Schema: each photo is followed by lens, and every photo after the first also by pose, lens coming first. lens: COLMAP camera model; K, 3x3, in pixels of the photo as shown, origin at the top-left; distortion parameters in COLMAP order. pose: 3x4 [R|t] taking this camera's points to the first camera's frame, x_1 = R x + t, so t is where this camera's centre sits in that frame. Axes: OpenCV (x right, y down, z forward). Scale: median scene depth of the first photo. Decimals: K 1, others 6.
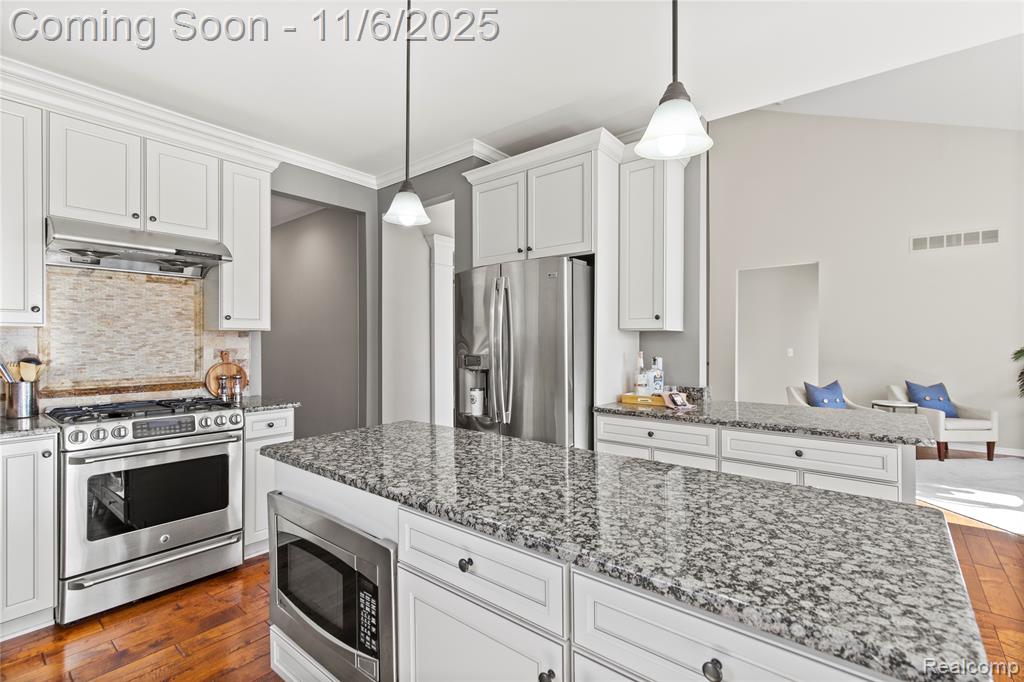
lens RADIAL K [[467.1, 0, 505.5], [0, 467.1, 338.4], [0, 0, 1]] dist [0.001561, -0.002093]
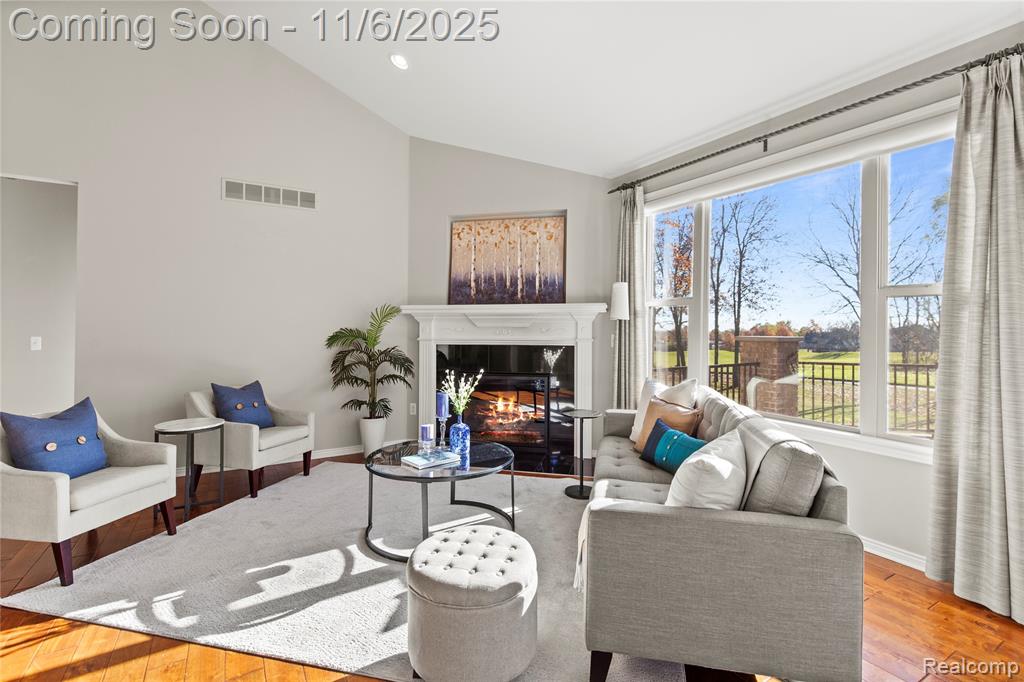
lens RADIAL K [[467.1, 0, 513.5], [0, 467.1, 331.3], [0, 0, 1]] dist [0.001561, -0.002093]
pose [[0.331188, -0.005372, 0.943549, 0.380845], [-0.012698, 0.999868, 0.010149, 0.003348], [-0.943479, -0.015343, 0.331077, 0.382925]]
